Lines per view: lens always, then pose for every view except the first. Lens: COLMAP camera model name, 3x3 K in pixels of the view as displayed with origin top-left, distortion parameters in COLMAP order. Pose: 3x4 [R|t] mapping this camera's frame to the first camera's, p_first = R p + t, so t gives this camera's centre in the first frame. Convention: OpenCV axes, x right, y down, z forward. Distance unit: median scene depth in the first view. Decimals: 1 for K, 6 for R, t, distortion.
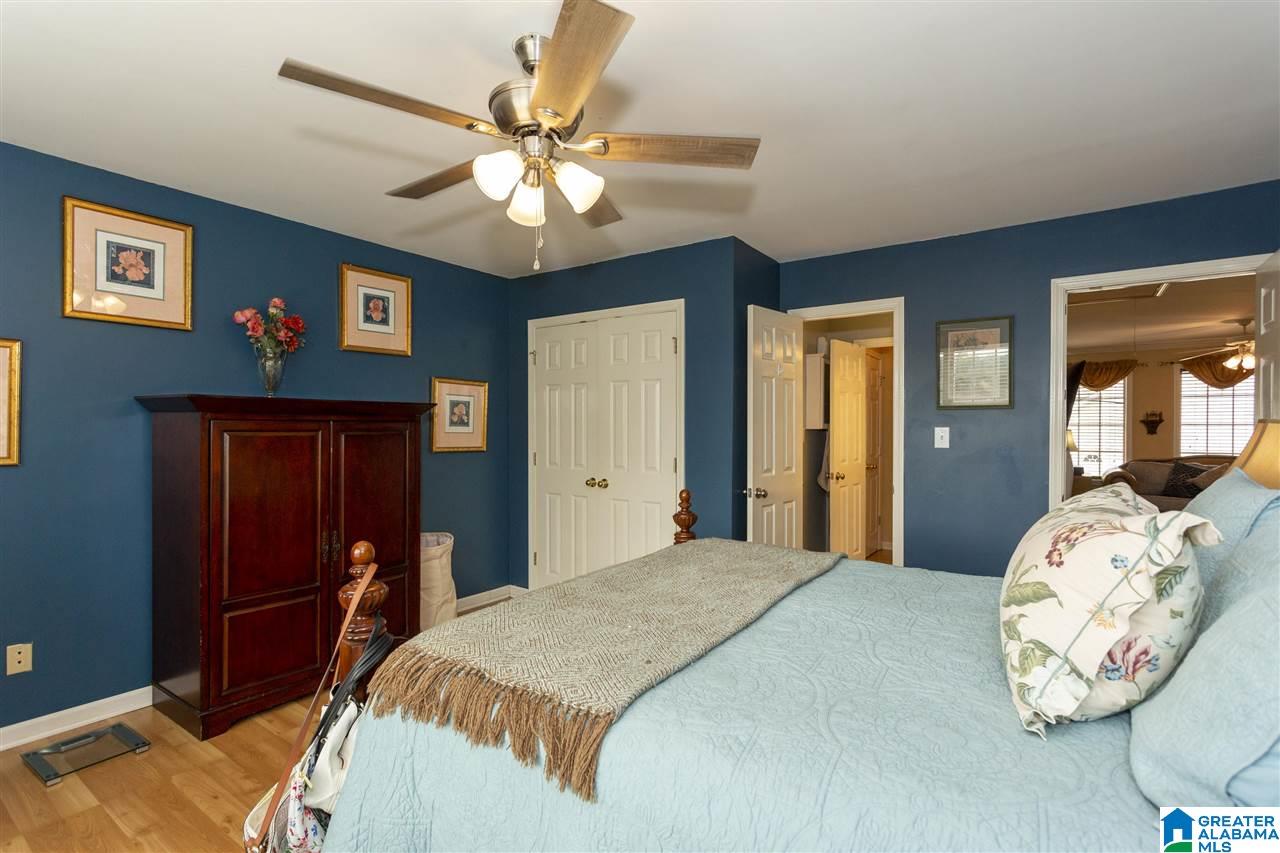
lens RADIAL K [[606.2, 0, 640.0], [0, 606.2, 426.5], [0, 0, 1]] dist [0.014638, 0.000108]
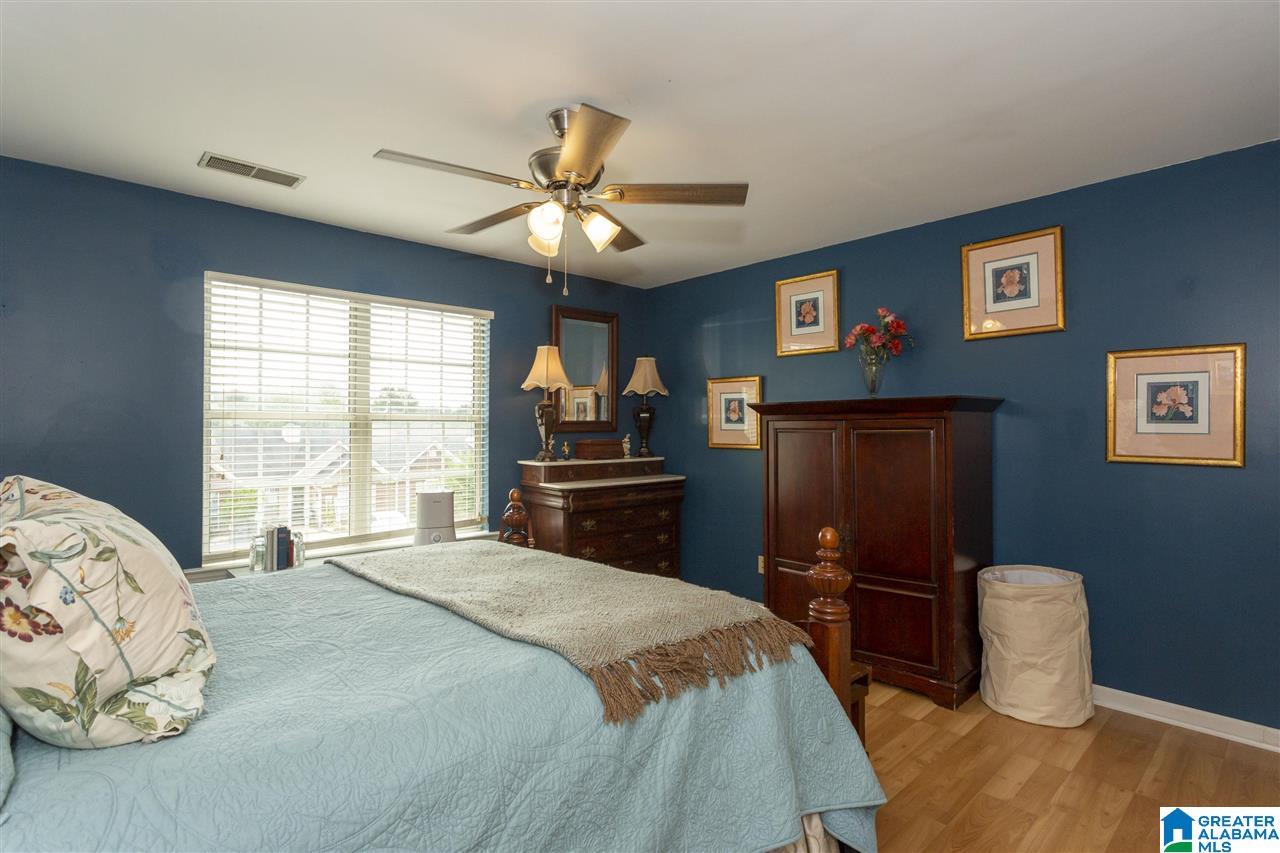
lens RADIAL K [[598.2, 0, 640.0], [0, 598.2, 426.5], [0, 0, 1]] dist [0.000752, 0.000274]
pose [[-0.192777, -0.005607, -0.981227, 0.463023], [-0.002181, 0.999984, -0.005286, 0.008759], [0.981240, 0.001121, -0.192786, 0.659646]]
